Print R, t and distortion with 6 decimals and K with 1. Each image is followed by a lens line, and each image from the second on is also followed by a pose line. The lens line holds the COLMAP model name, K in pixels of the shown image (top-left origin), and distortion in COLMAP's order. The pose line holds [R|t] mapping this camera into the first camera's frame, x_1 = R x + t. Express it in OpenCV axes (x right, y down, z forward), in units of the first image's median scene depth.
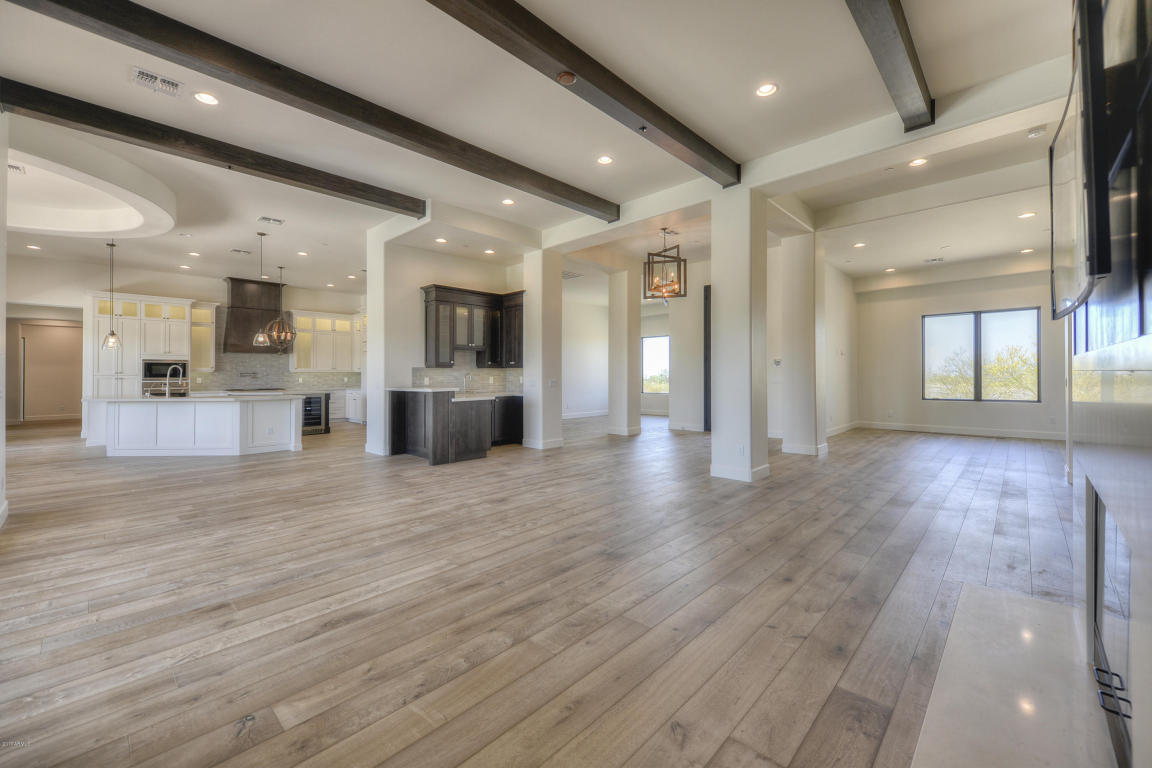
lens RADIAL K [[453.8, 0, 573.5], [0, 453.8, 377.5], [0, 0, 1]] dist [-0.000284, -0.000021]
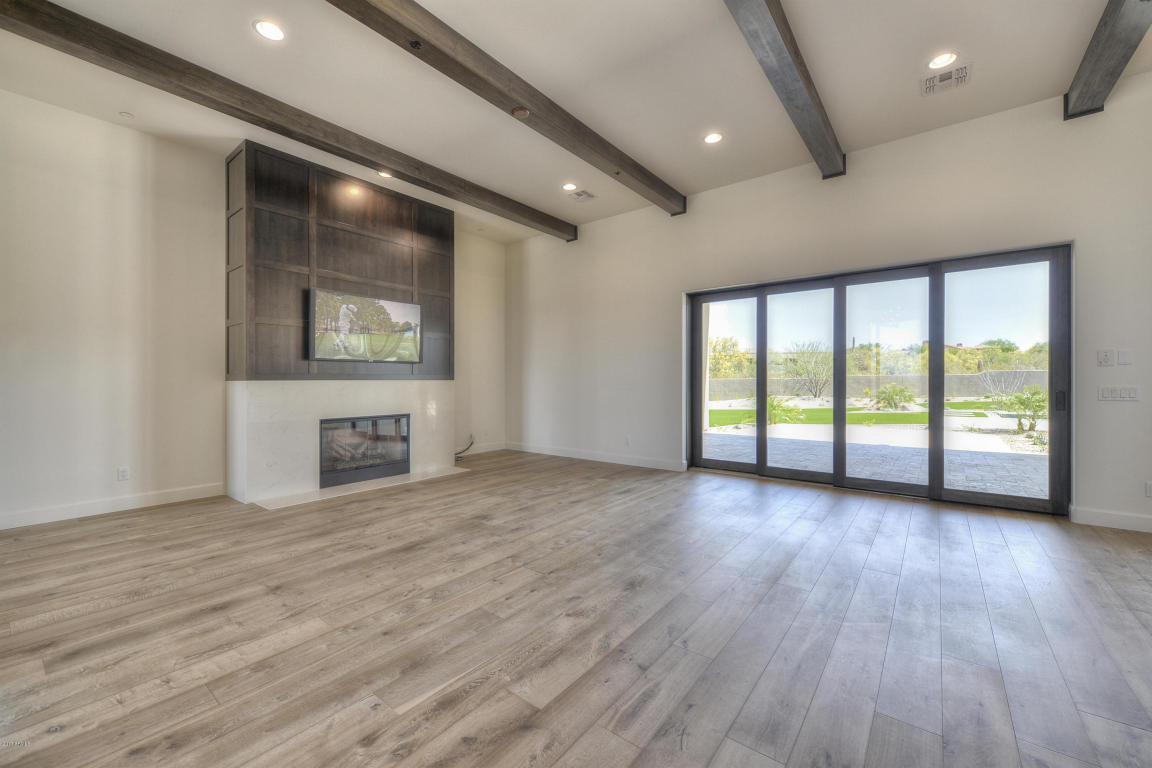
lens RADIAL K [[461.1, 0, 569.5], [0, 461.1, 379.2], [0, 0, 1]] dist [-0.000065, 0.000116]
pose [[-0.994246, 0.009450, -0.106699, -0.005897], [0.009540, 0.999954, -0.000333, -0.000035], [0.106691, -0.001349, -0.994291, 0.683681]]
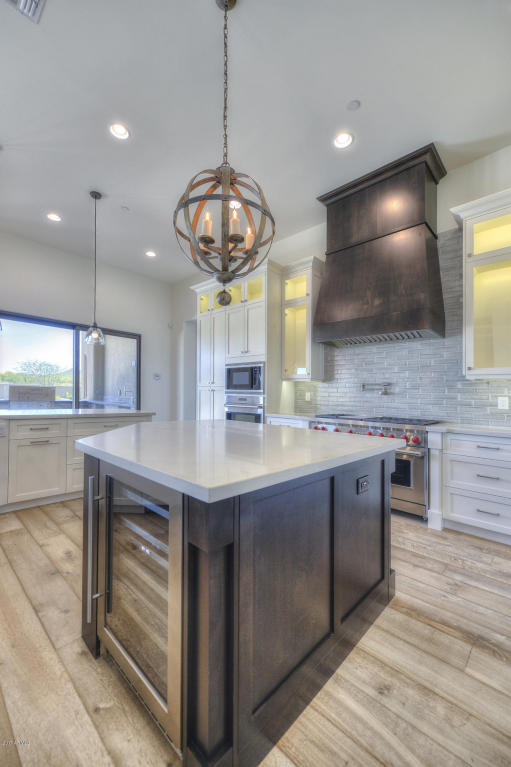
lens RADIAL K [[308.6, 0, 232.0], [0, 308.6, 384.3], [0, 0, 1]] dist [0.001041, 0.000072]
pose [[0.002646, -0.032144, -0.999480, -0.457508], [-0.033655, 0.998914, -0.032215, 0.007682], [0.999430, 0.033723, 0.001561, 1.005877]]
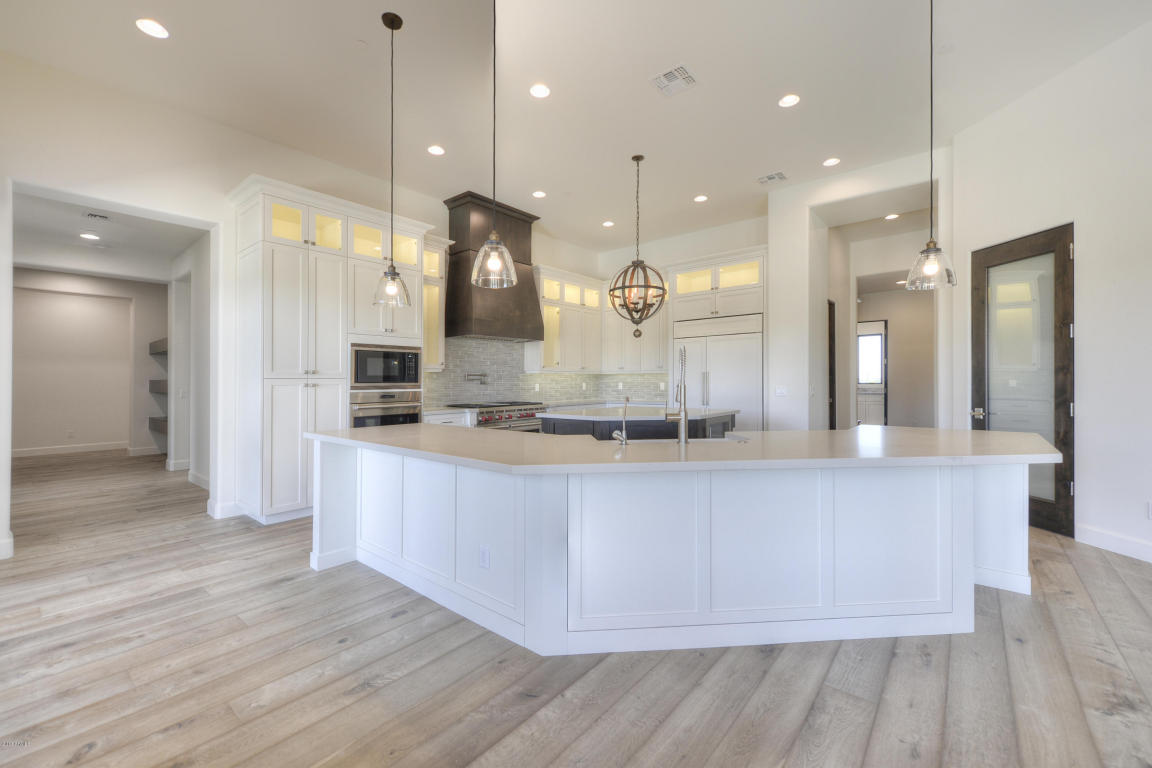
lens RADIAL K [[457.2, 0, 595.8], [0, 457.2, 382.7], [0, 0, 1]] dist [0.000781, 0.000058]
pose [[0.995187, 0.002459, 0.097962, -0.745736], [-0.002354, 0.999997, -0.001190, 0.000159], [-0.097965, 0.000953, 0.995189, 0.508239]]
